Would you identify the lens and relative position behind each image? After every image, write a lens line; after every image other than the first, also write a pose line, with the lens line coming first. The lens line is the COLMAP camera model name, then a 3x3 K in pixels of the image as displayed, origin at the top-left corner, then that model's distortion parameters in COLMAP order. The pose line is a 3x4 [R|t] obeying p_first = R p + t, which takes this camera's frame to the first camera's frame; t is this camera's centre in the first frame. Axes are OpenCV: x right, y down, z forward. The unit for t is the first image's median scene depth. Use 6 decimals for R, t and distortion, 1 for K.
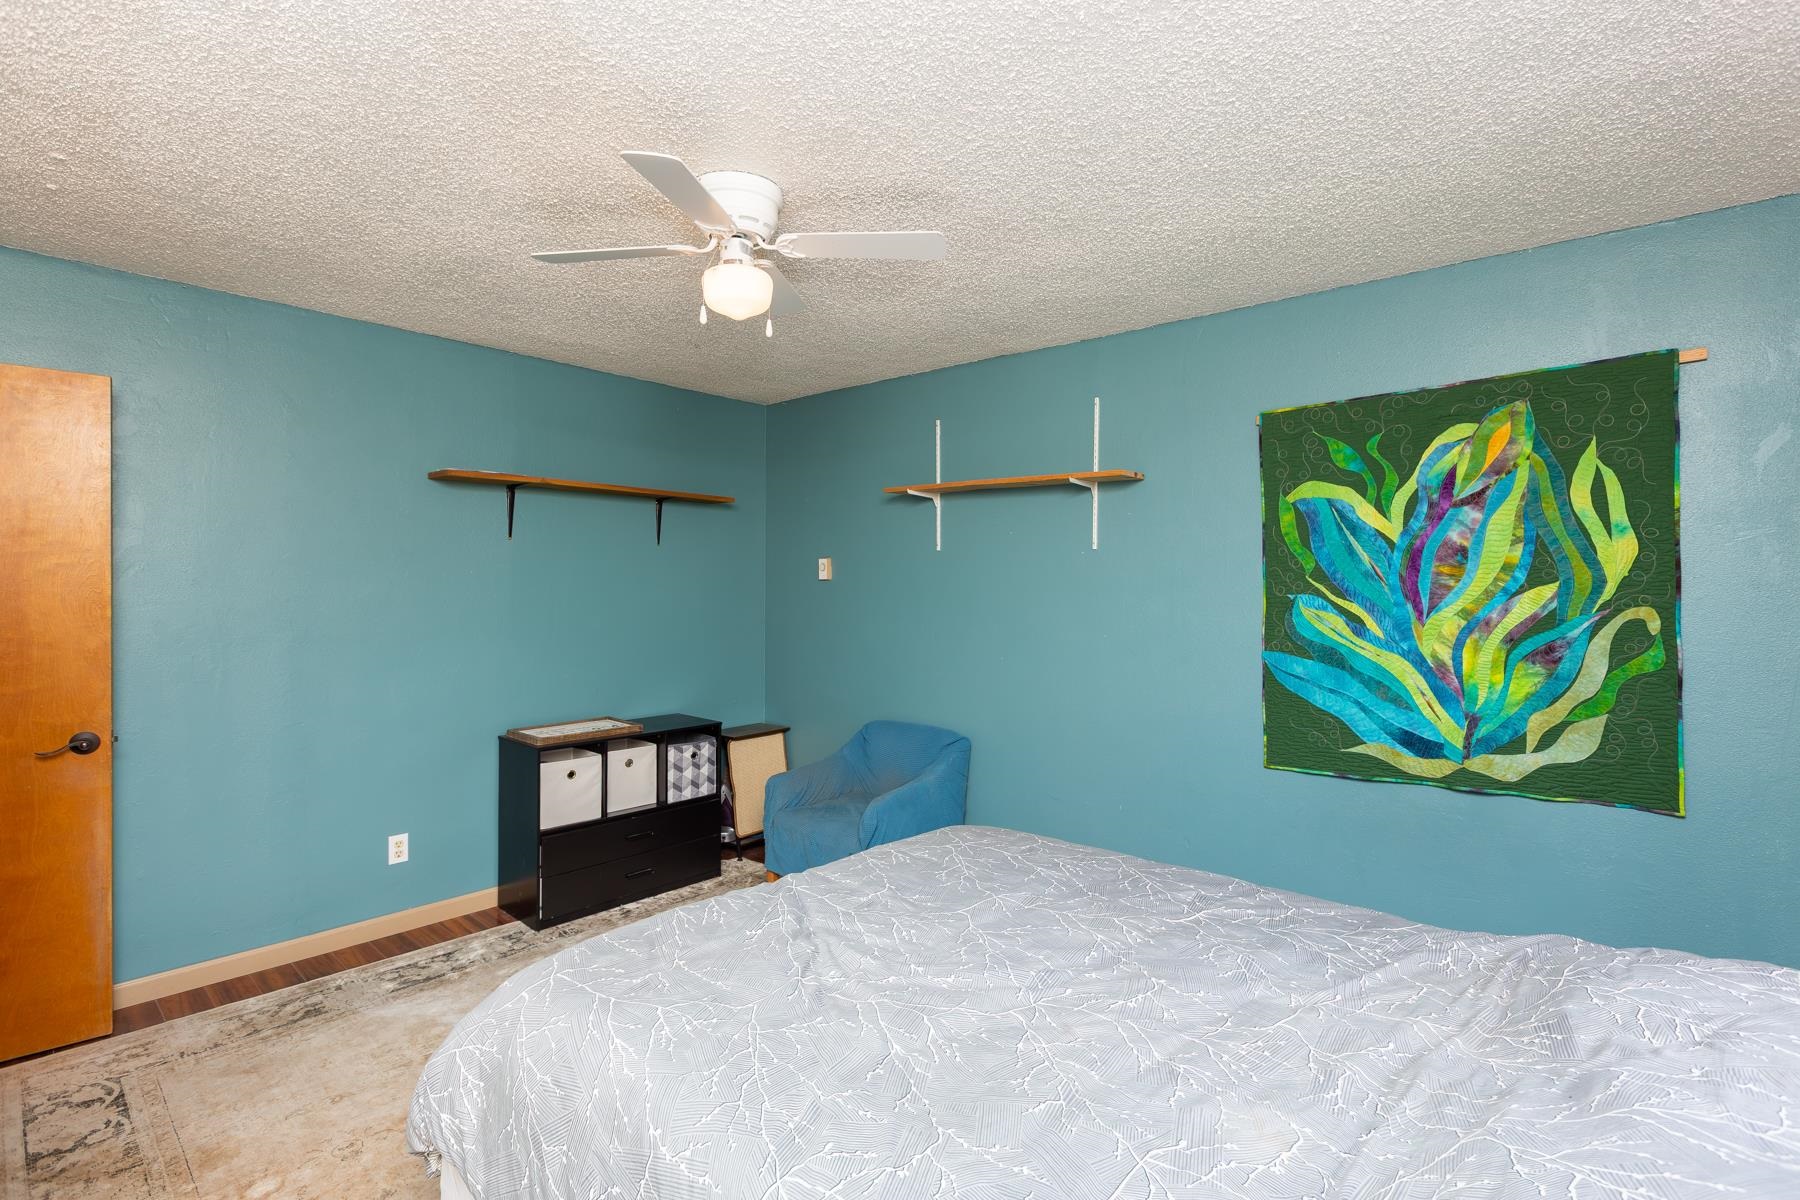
lens RADIAL K [[836.9, 0, 898.1], [0, 836.9, 582.9], [0, 0, 1]] dist [-0.000257, 0.000017]
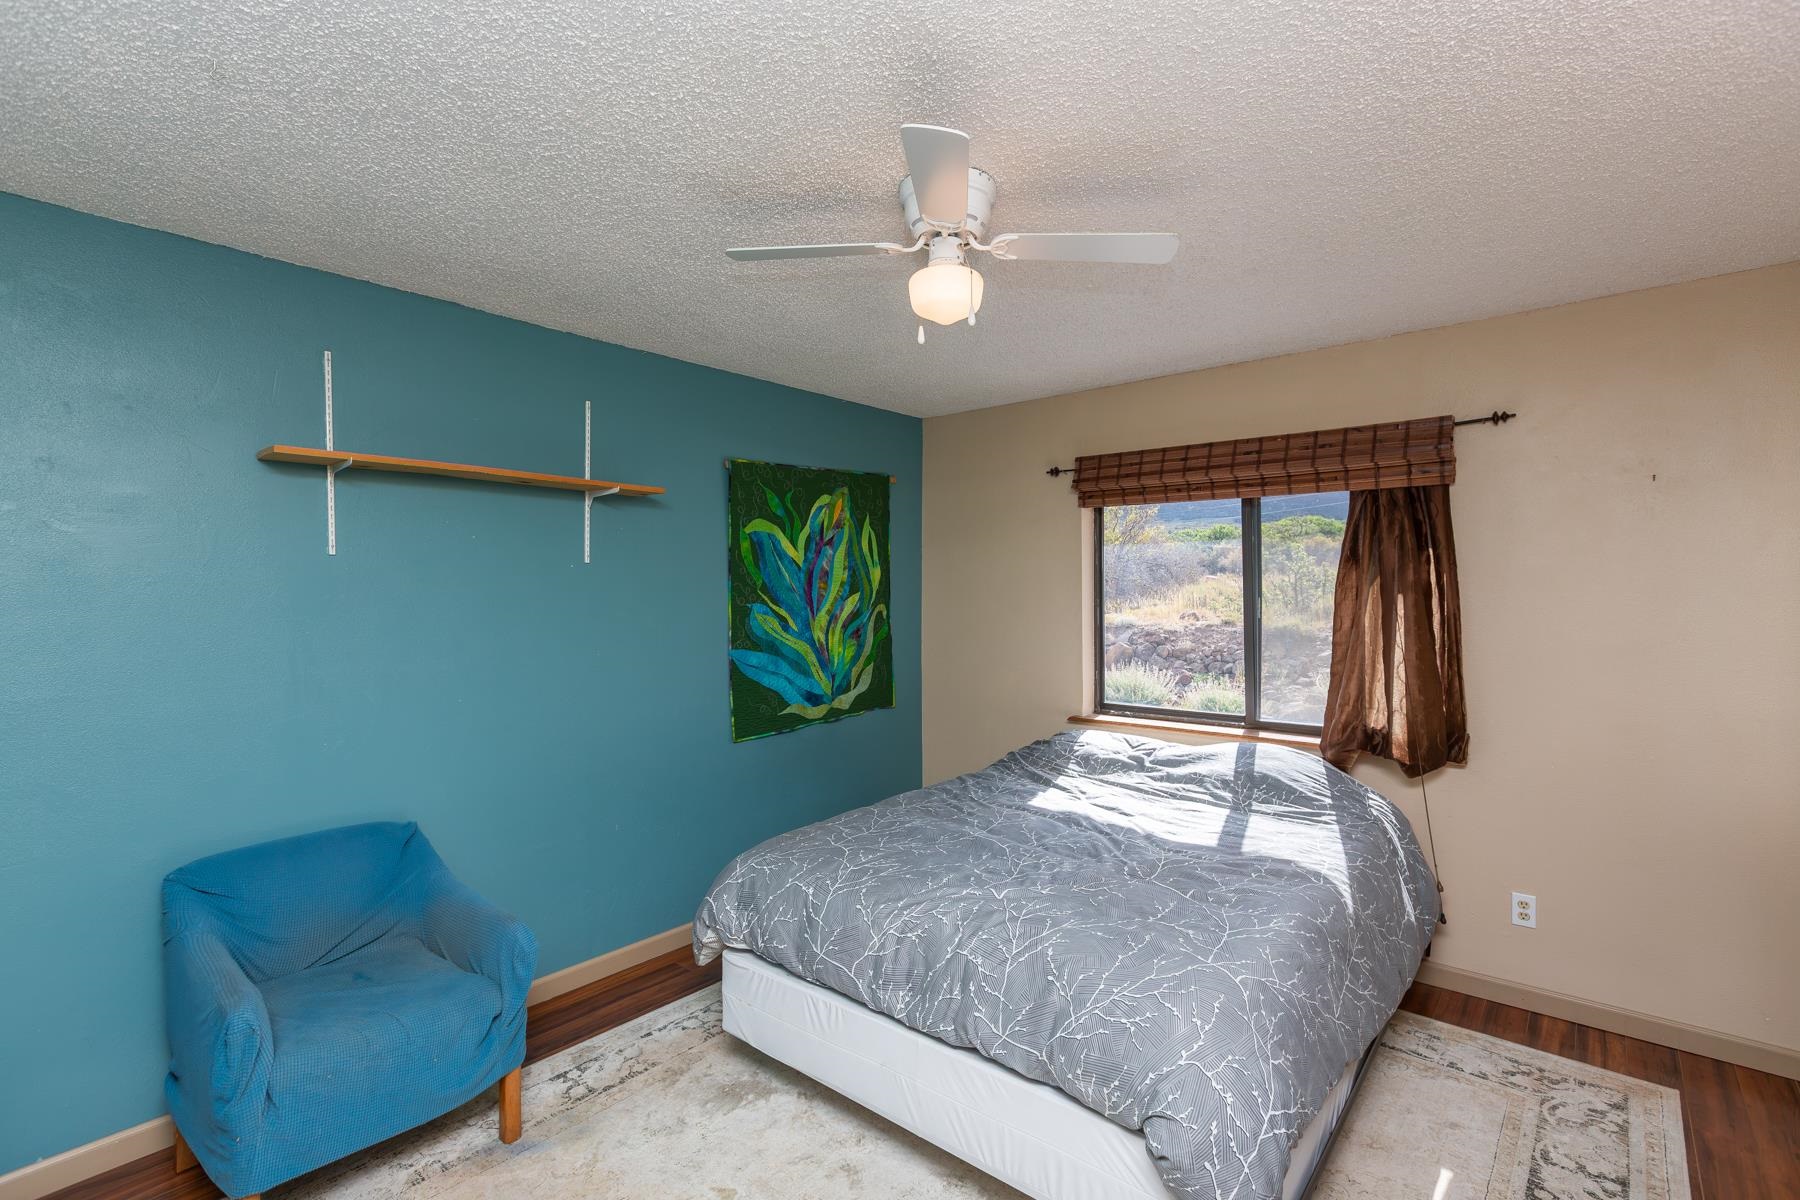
lens RADIAL K [[836.9, 0, 898.1], [0, 836.9, 582.9], [0, 0, 1]] dist [-0.000257, 0.000017]
pose [[-0.030304, -0.002607, 0.999537, -0.932997], [0.006897, 0.999972, 0.002817, -0.023224], [-0.999517, 0.006979, -0.030285, 0.897921]]
